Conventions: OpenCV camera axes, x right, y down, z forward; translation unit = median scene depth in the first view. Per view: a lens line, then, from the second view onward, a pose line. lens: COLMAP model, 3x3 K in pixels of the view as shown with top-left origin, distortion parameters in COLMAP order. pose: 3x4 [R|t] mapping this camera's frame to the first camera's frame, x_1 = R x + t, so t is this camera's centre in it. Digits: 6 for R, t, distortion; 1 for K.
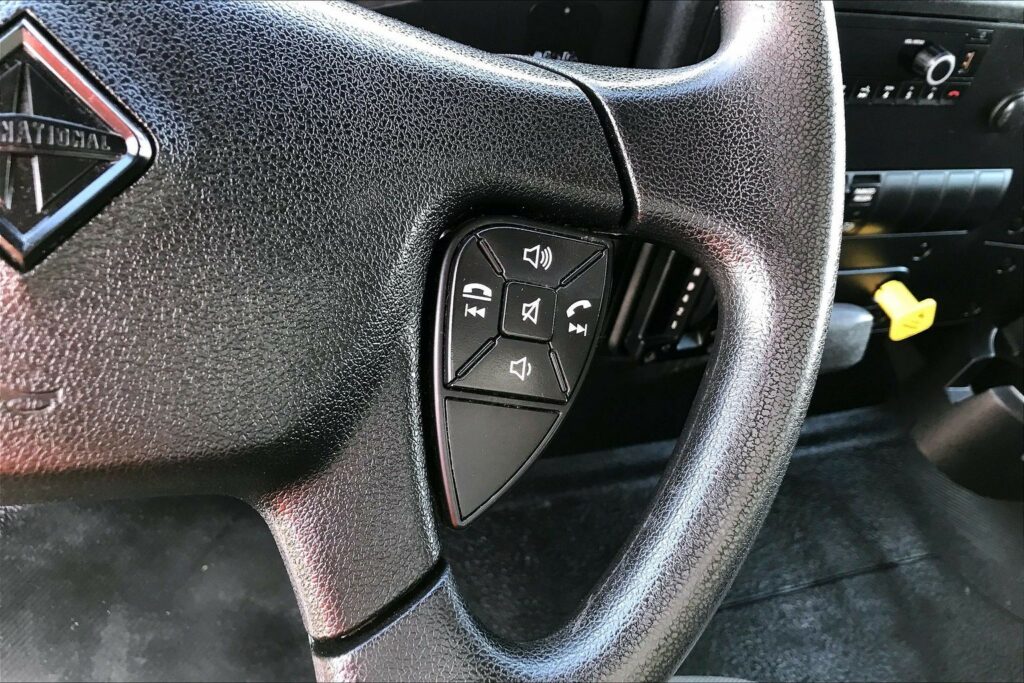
lens RADIAL K [[842.2, 0, 505.7], [0, 842.2, 316.2], [0, 0, 1]] dist [0.040467, -0.043527]
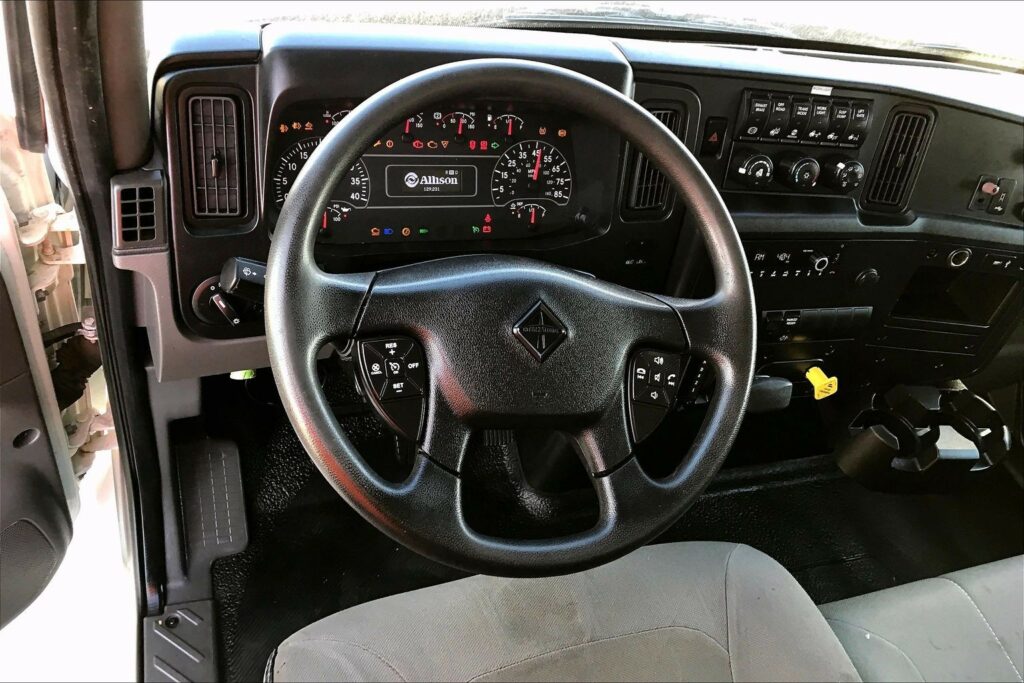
lens RADIAL K [[842.2, 0, 512.7], [0, 842.2, 324.1], [0, 0, 1]] dist [0.040467, -0.043527]
pose [[0.999962, -0.002200, 0.008384, -0.224251], [0.002951, 0.995880, -0.090632, 0.033928], [-0.008150, 0.090653, 0.995849, -0.907779]]
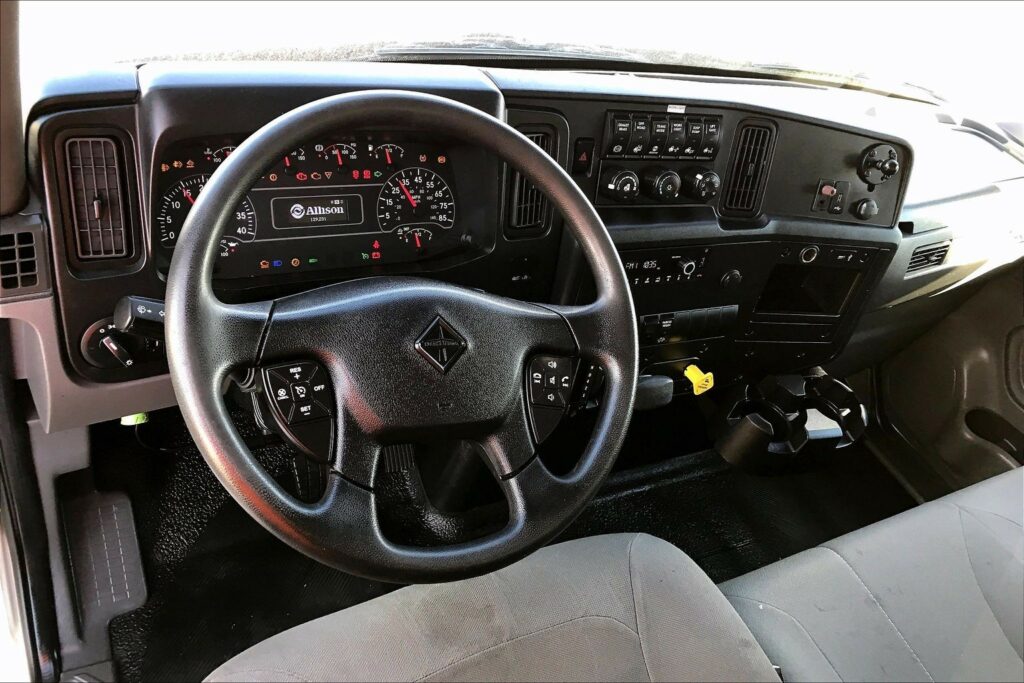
lens RADIAL K [[842.2, 0, 513.5], [0, 842.2, 326.4], [0, 0, 1]] dist [0.040467, -0.043527]
pose [[0.985814, -0.078574, 0.148316, -0.252135], [0.096280, 0.988543, -0.116247, 0.065678], [-0.137482, 0.128878, 0.982084, -0.969021]]
